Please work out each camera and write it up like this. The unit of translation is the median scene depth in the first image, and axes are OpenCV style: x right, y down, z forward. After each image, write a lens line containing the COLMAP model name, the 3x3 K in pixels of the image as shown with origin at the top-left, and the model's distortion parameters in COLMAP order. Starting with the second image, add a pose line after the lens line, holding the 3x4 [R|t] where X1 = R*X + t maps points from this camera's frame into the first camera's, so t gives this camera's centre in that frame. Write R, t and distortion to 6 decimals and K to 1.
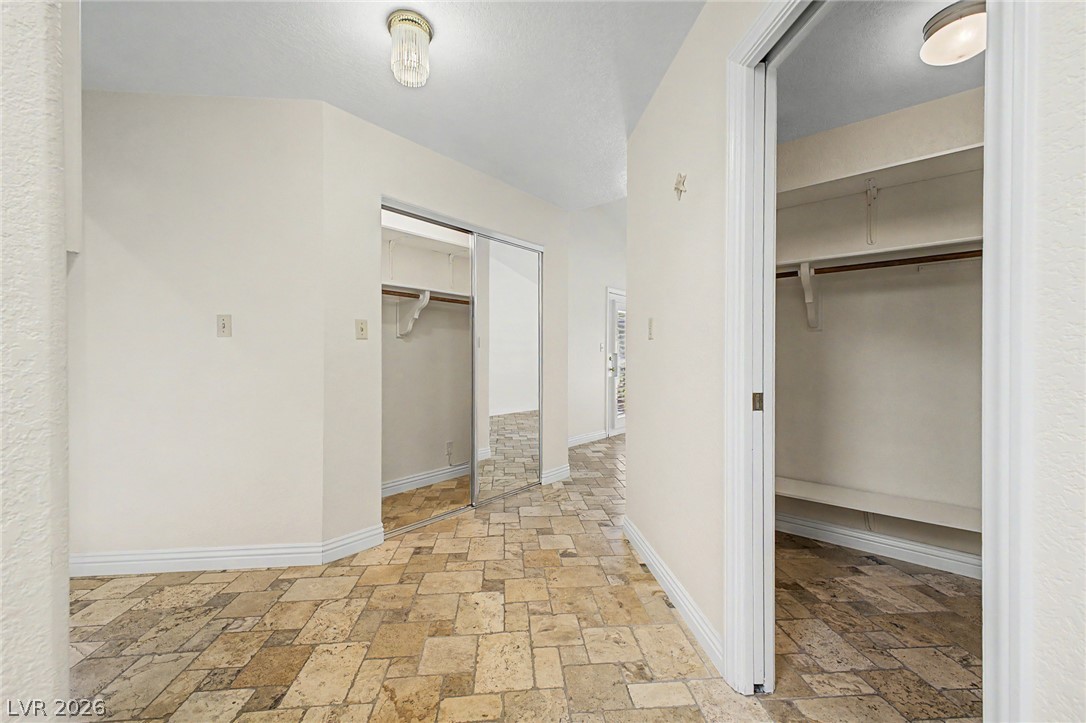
lens RADIAL K [[430.6, 0, 543.9], [0, 430.6, 356.7], [0, 0, 1]] dist [0.024462, -0.006813]
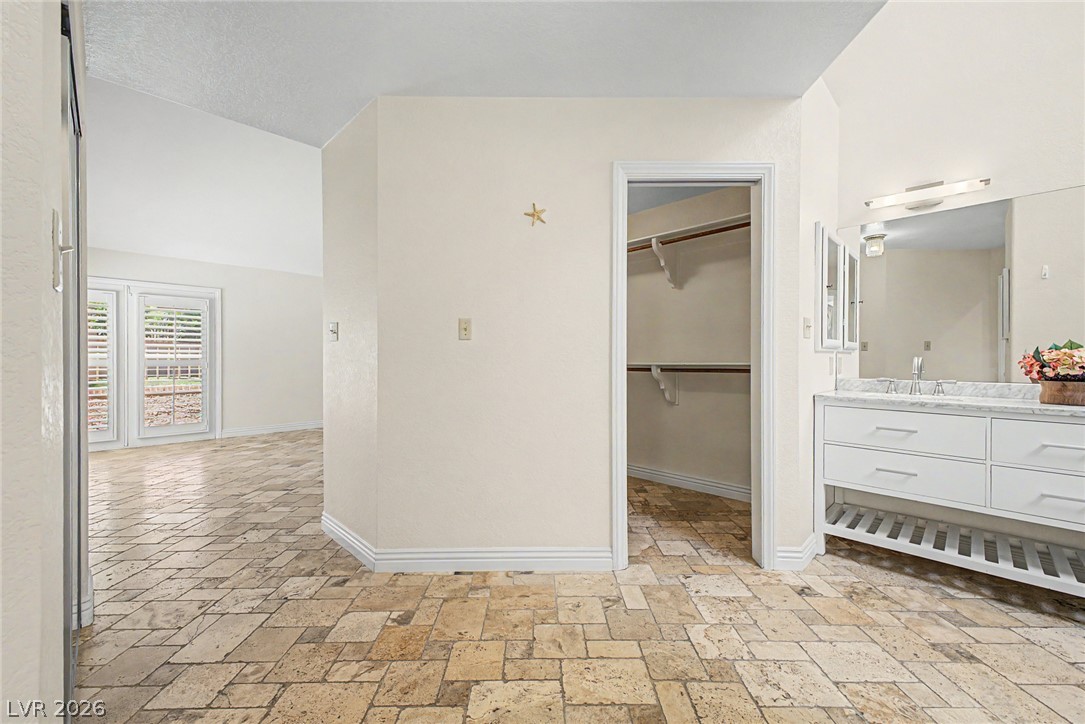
lens RADIAL K [[430.2, 0, 543.4], [0, 430.2, 357.2], [0, 0, 1]] dist [0.024462, -0.006813]
pose [[0.079012, -0.000281, 0.996874, -0.768703], [-0.000768, 1.000000, 0.000343, 0.000309], [-0.996873, -0.000793, 0.079012, 0.787849]]
